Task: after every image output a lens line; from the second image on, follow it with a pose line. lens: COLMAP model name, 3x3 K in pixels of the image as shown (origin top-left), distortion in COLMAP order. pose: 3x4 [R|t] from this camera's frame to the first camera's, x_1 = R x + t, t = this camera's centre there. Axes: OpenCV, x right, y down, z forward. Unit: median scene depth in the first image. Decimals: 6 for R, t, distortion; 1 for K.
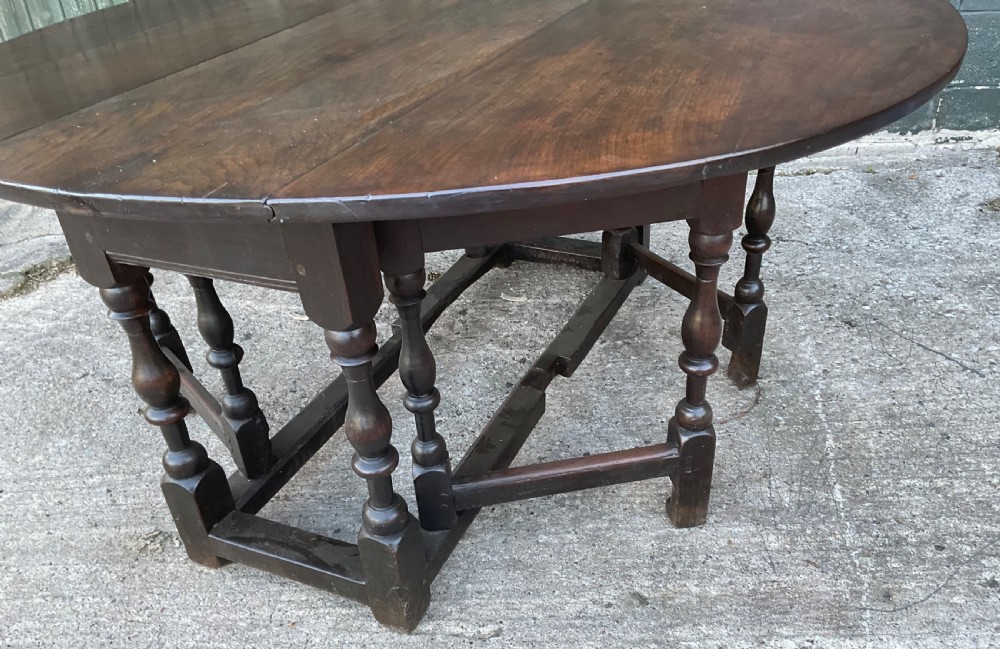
lens RADIAL K [[819.8, 0, 493.2], [0, 819.8, 379.0], [0, 0, 1]] dist [0.072264, -0.123208]
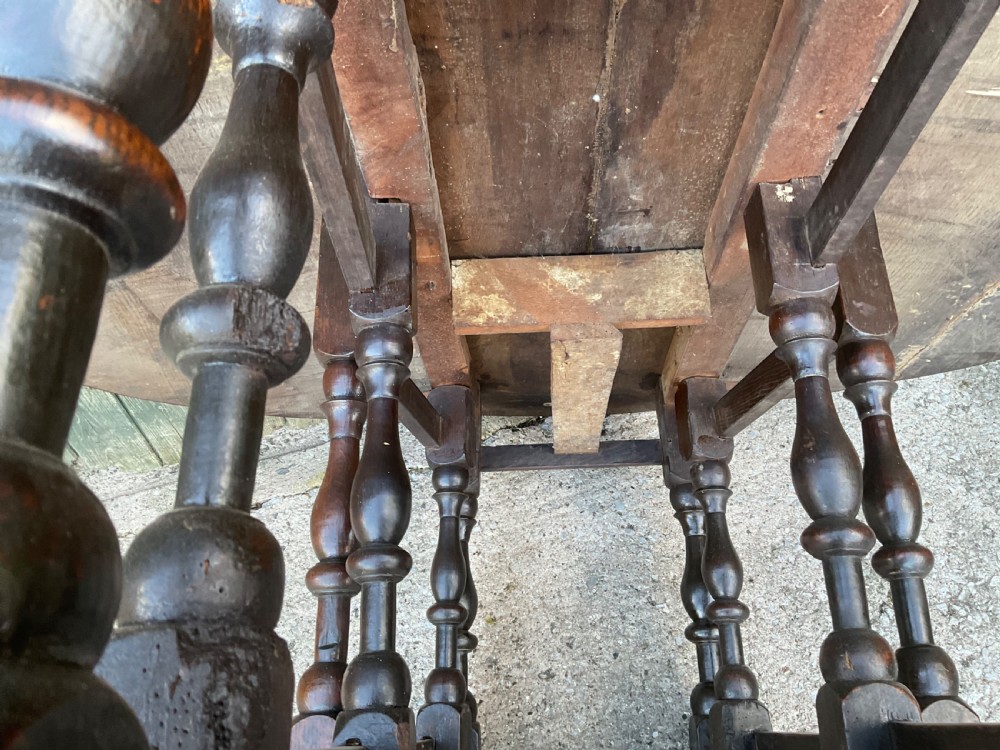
lens RADIAL K [[824.1, 0, 492.9], [0, 824.1, 370.8], [0, 0, 1]] dist [0.055504, -0.098913]
pose [[0.939648, -0.262541, 0.219395, -0.027311], [0.166850, 0.911441, 0.376081, -0.965072], [-0.298702, -0.316778, 0.900238, 0.965749]]
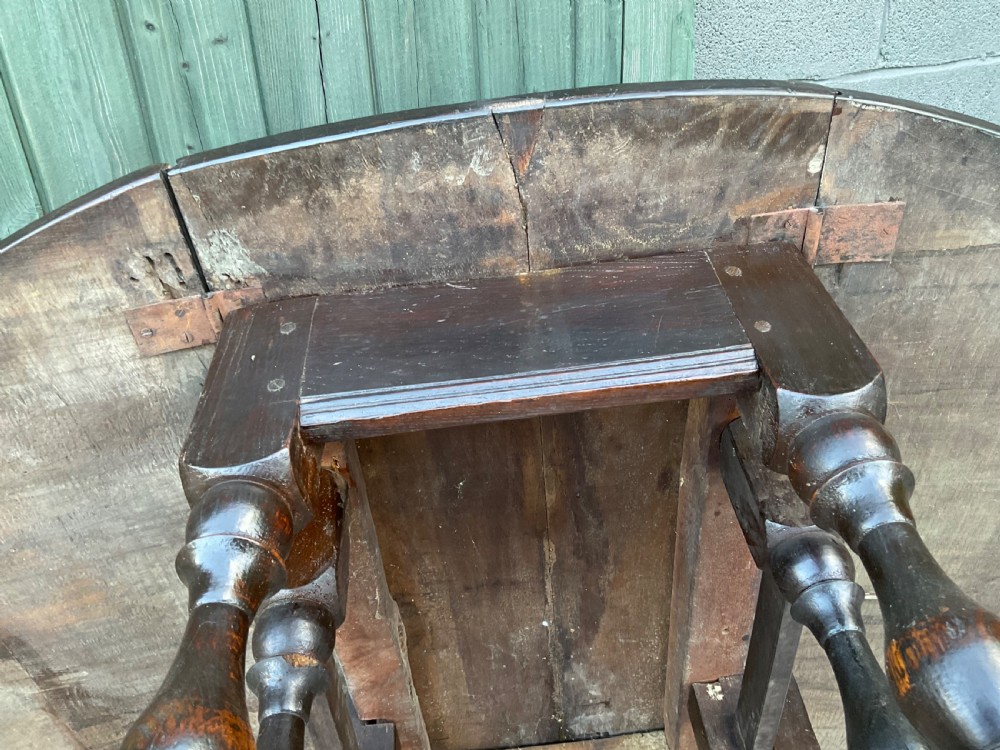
lens RADIAL K [[824.1, 0, 492.3], [0, 824.1, 372.8], [0, 0, 1]] dist [0.055504, -0.098913]
pose [[0.922443, -0.196662, 0.332300, -0.018420], [0.235642, 0.968461, -0.080973, -1.067634], [-0.305895, 0.152997, 0.939691, 0.842581]]
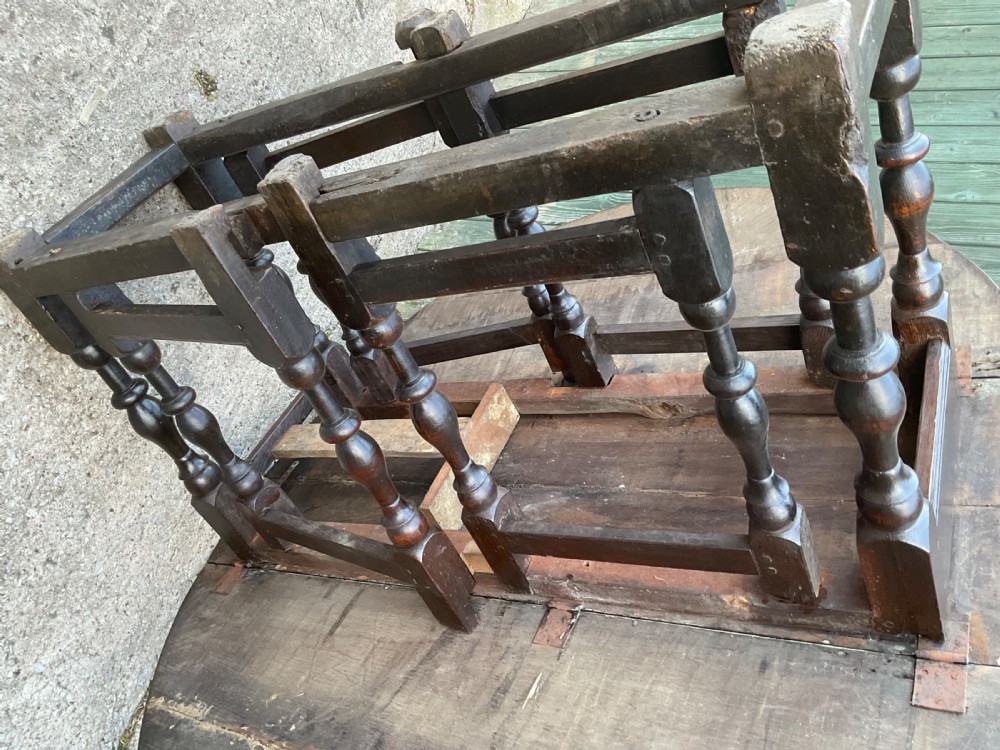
lens RADIAL K [[824.1, 0, 507.2], [0, 824.1, 376.4], [0, 0, 1]] dist [0.055504, -0.098913]
pose [[-0.357441, 0.864982, -0.352196, 0.489807], [-0.913394, -0.402427, -0.061352, -0.674312], [-0.194802, 0.299764, 0.933913, 0.580274]]
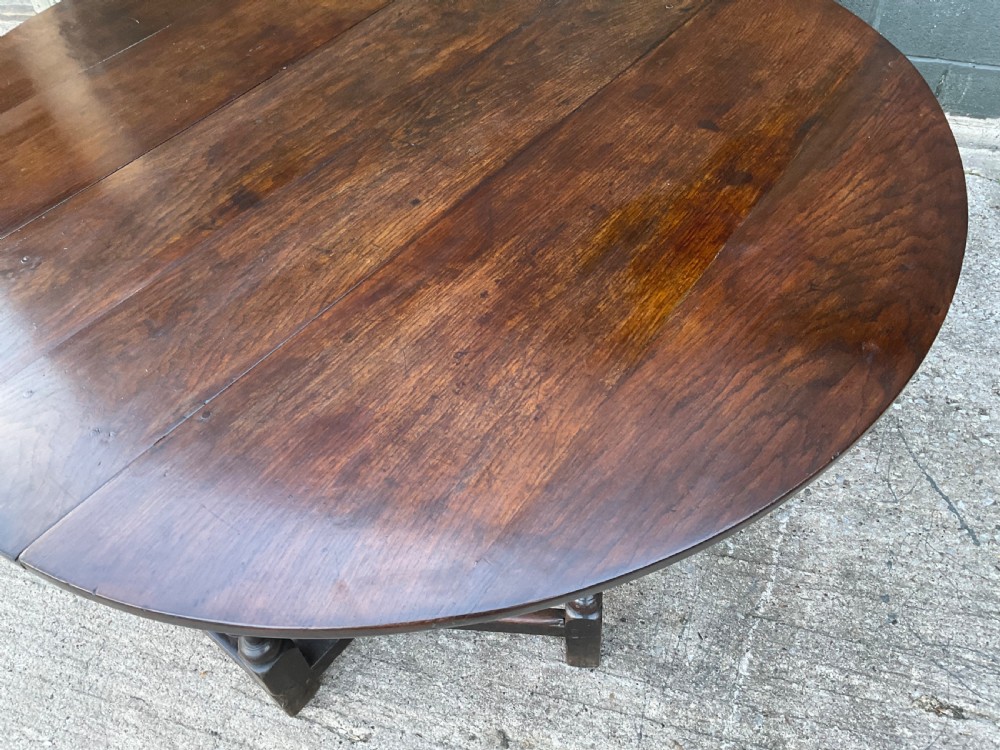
lens RADIAL K [[824.1, 0, 493.9], [0, 824.1, 373.1], [0, 0, 1]] dist [0.055504, -0.098913]
pose [[0.970158, 0.184770, -0.157013, 0.227531], [-0.134646, 0.949059, 0.284880, -0.437953], [0.201652, -0.255237, 0.945616, 0.108579]]
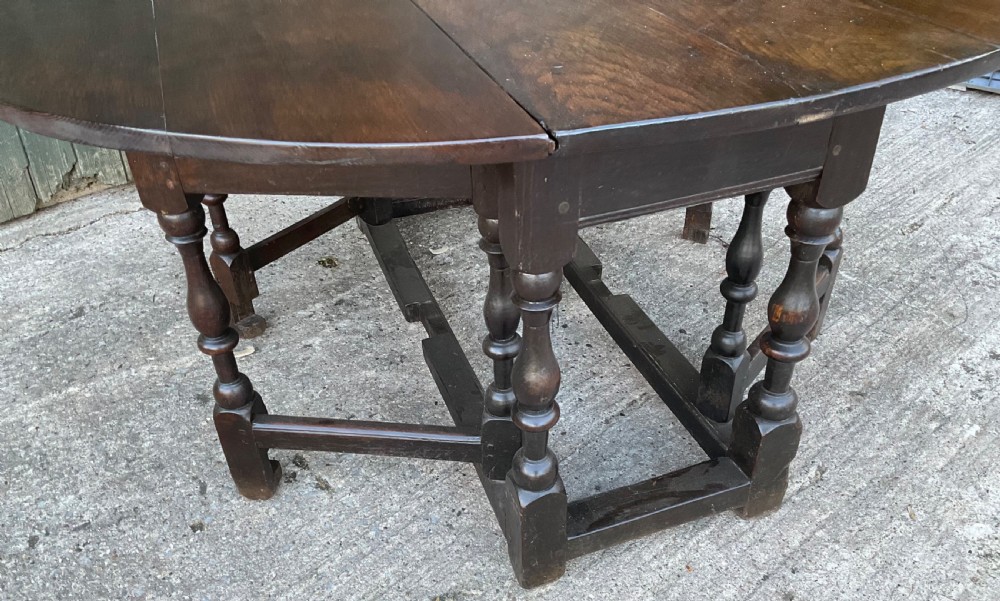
lens RADIAL K [[822.0, 0, 491.4], [0, 822.0, 357.9], [0, 0, 1]] dist [0.081463, -0.156800]
pose [[0.714044, -0.376724, 0.590102, -0.825593], [0.376689, 0.917209, 0.129745, -0.128173], [-0.590124, 0.129641, 0.796835, 0.319001]]
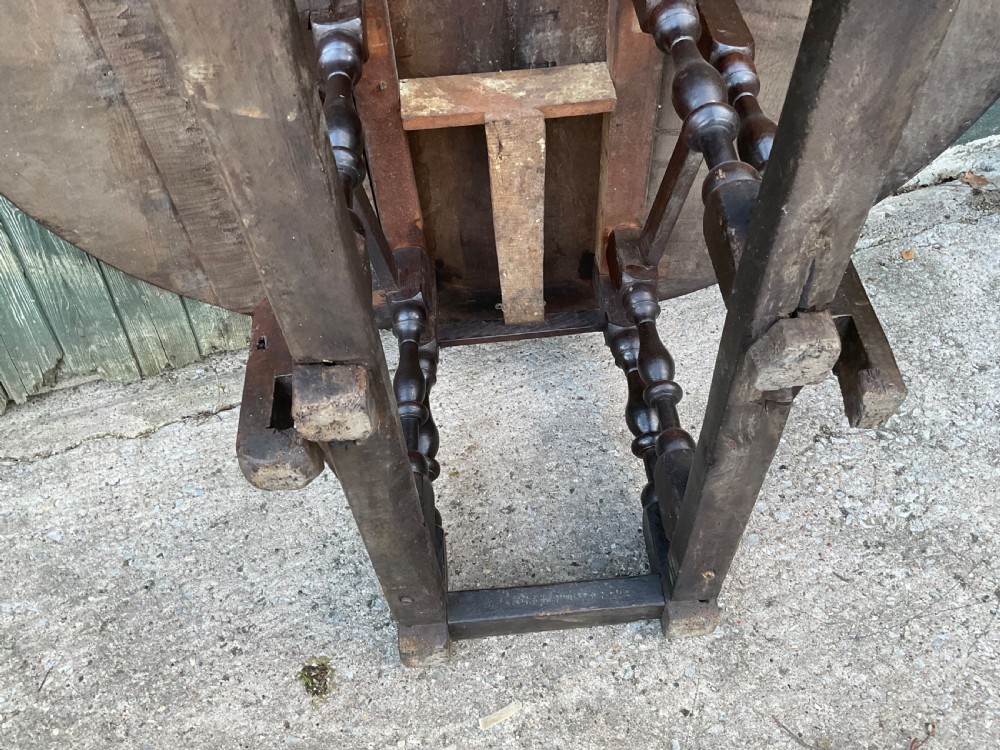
lens RADIAL K [[824.1, 0, 492.6], [0, 824.1, 374.5], [0, 0, 1]] dist [0.055504, -0.098913]
pose [[0.917895, -0.249394, 0.308660, -0.135387], [0.208201, 0.964839, 0.160431, -0.601106], [-0.337817, -0.082996, 0.937545, 0.781025]]
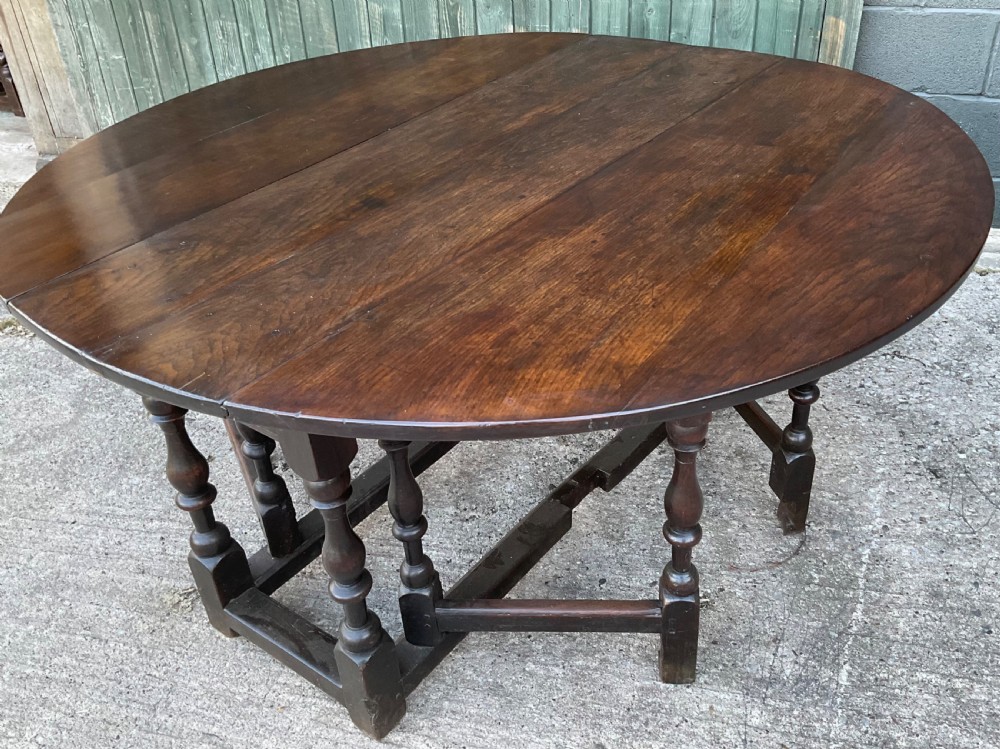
lens RADIAL K [[938.3, 0, 505.2], [0, 938.3, 371.3], [0, 0, 1]] dist [0.020548, 0.000000]
pose [[0.974475, 0.124941, -0.186516, 0.202093], [-0.124810, 0.992102, 0.012491, -0.178190], [0.186603, 0.011107, 0.982373, -0.144537]]
